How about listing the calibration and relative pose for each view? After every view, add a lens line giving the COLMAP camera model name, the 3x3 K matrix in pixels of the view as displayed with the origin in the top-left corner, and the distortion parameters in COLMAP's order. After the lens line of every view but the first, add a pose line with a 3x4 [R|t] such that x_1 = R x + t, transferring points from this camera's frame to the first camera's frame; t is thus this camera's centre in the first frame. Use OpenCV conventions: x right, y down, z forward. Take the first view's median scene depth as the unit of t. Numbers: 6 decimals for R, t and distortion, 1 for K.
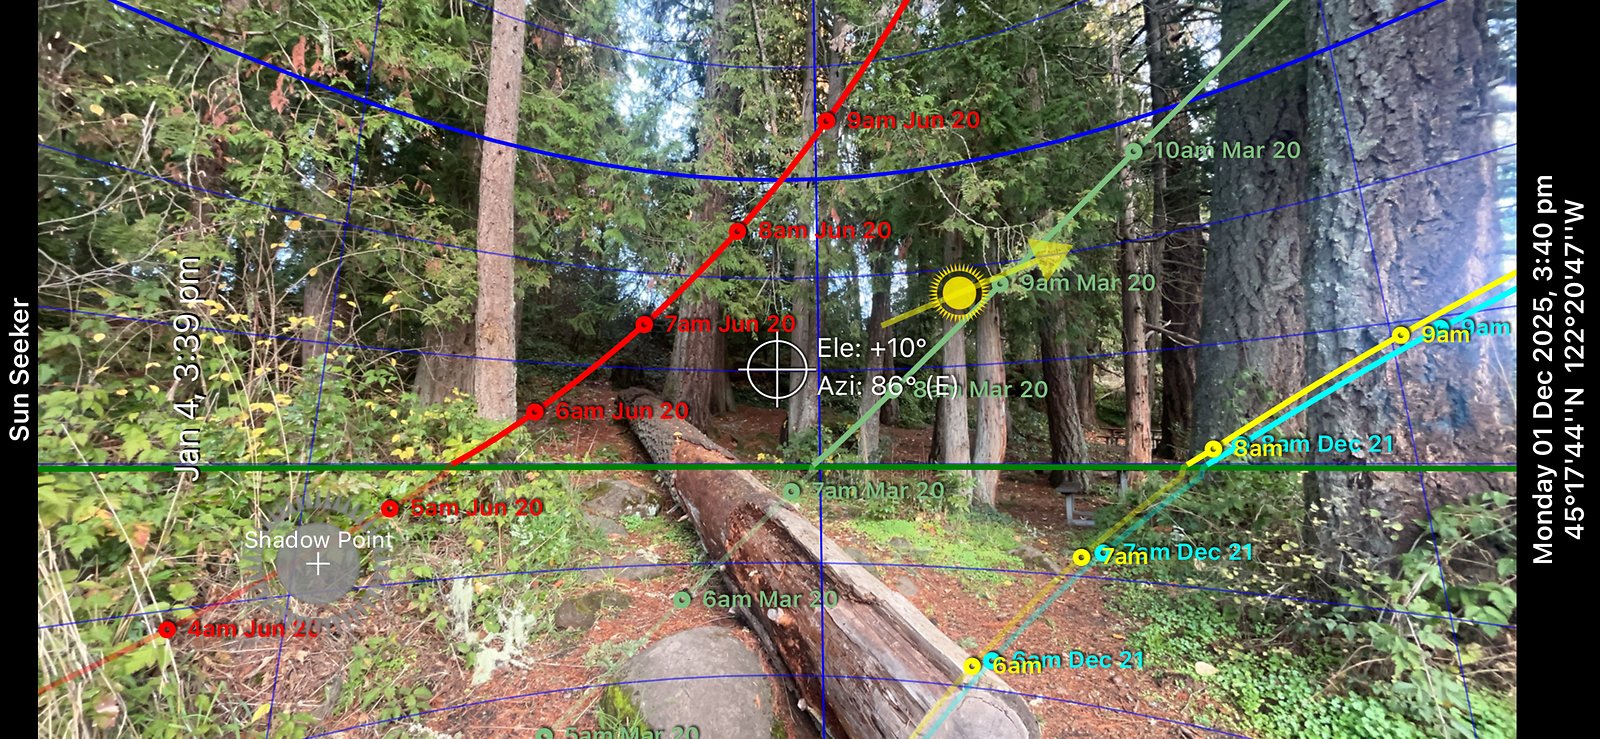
lens RADIAL K [[576.0, 0, 777.6], [0, 576.0, 365.3], [0, 0, 1]] dist [-0.001608, 0.001009]
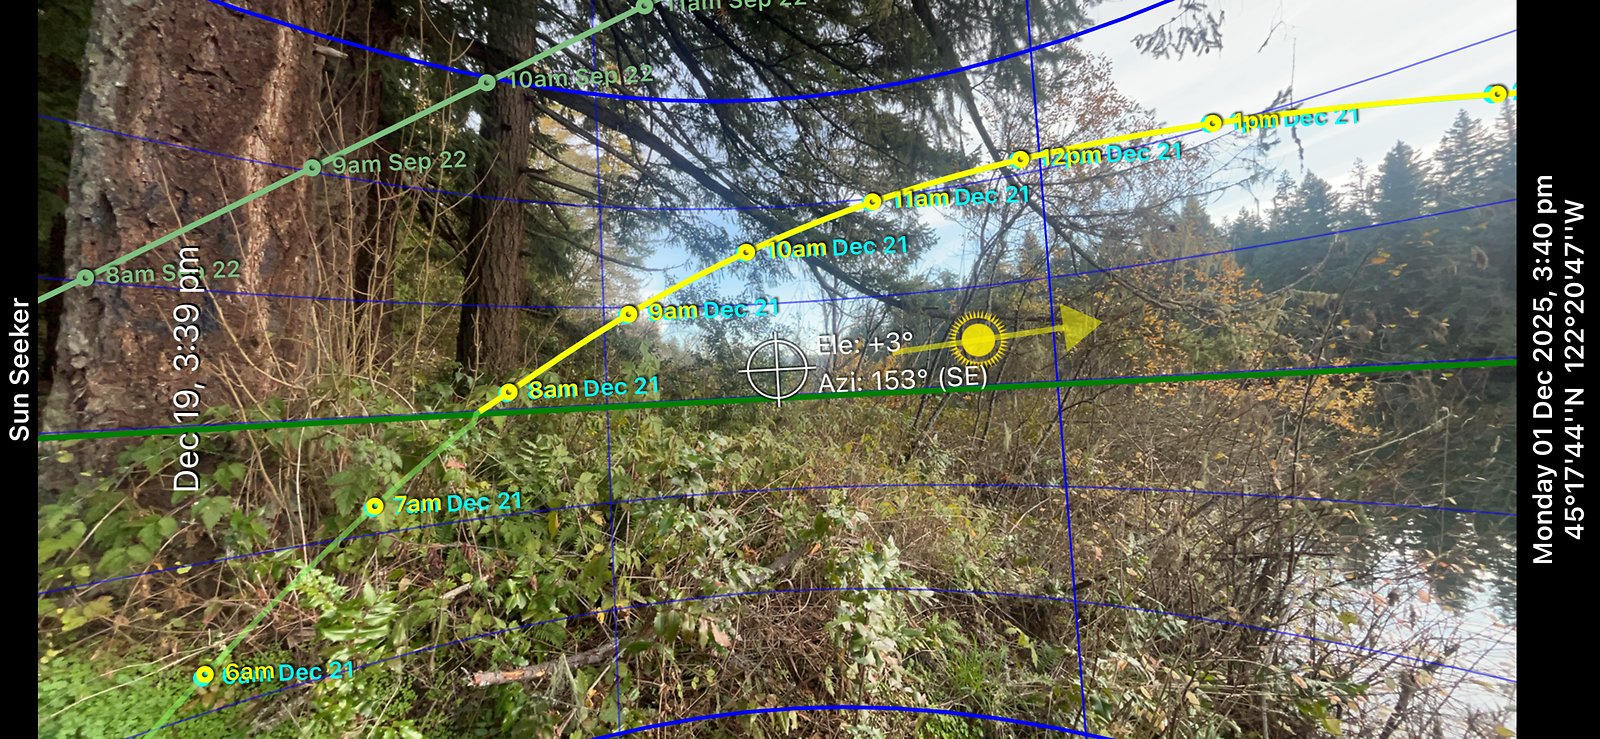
lens RADIAL K [[576.0, 0, 777.4], [0, 576.0, 368.0], [0, 0, 1]] dist [-0.001608, 0.001009]
pose [[0.417062, 0.028232, 0.908440, 0.699338], [-0.111287, 0.993583, 0.020213, 0.047082], [-0.902039, -0.109527, 0.417527, -0.088153]]
